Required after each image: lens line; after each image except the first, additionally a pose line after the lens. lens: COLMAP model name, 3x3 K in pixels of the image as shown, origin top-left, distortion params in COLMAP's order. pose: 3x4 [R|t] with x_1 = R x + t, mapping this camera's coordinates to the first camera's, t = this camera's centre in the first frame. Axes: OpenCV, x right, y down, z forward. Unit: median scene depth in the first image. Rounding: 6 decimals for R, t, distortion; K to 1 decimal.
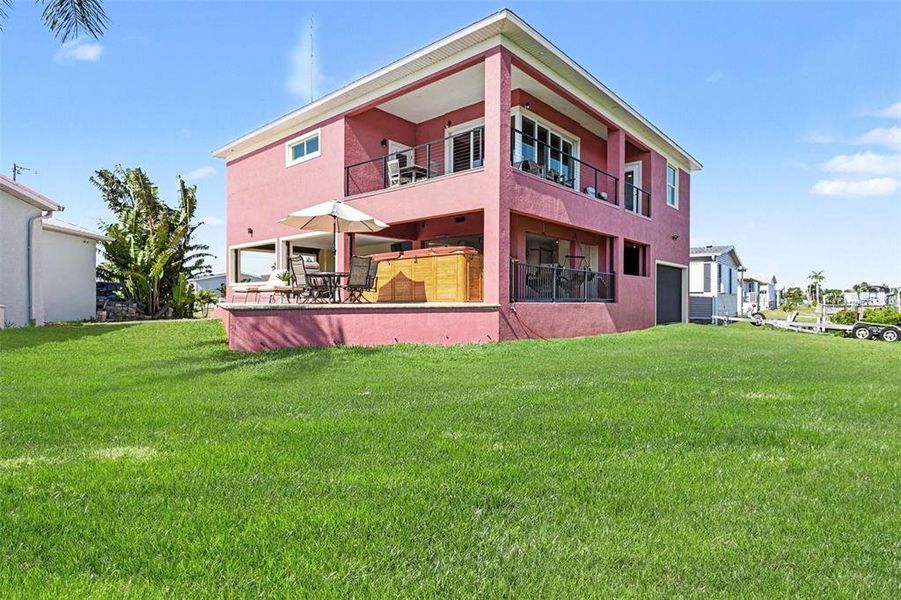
lens RADIAL K [[477.4, 0, 449.7], [0, 477.4, 306.5], [0, 0, 1]] dist [-0.037136, -0.001147]
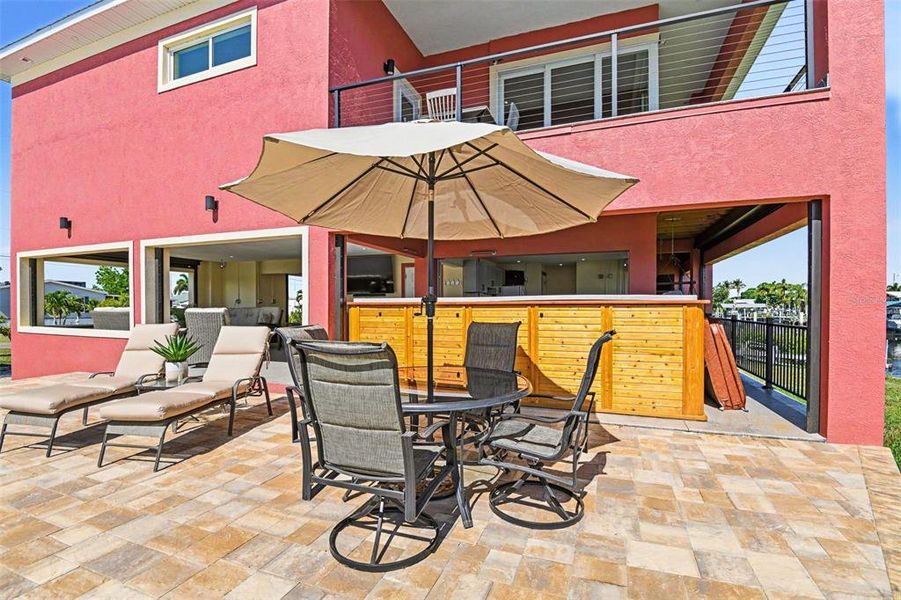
lens RADIAL K [[416.9, 0, 452.5], [0, 416.9, 306.7], [0, 0, 1]] dist [-0.020072, -0.007639]
pose [[0.936474, -0.003623, 0.350718, -0.213704], [0.007293, 0.999932, -0.009143, -0.073758], [-0.350661, 0.011120, 0.936436, 0.515753]]
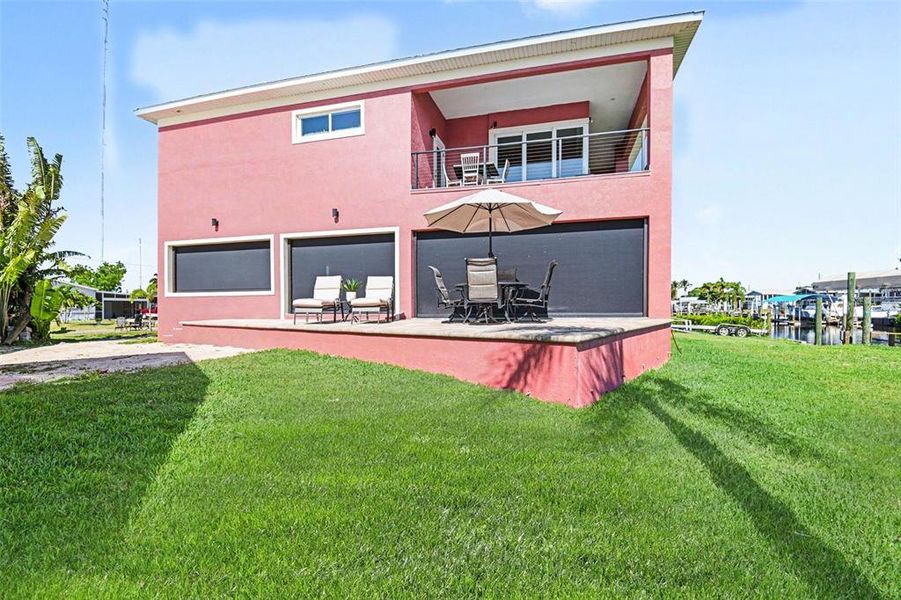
lens RADIAL K [[414.1, 0, 452.6], [0, 414.1, 304.9], [0, 0, 1]] dist [-0.019703, 0.000402]
pose [[0.905595, -0.003890, 0.424125, -0.392870], [0.012879, 0.999749, -0.018330, -0.015167], [-0.423948, 0.022062, 0.905418, 0.286435]]
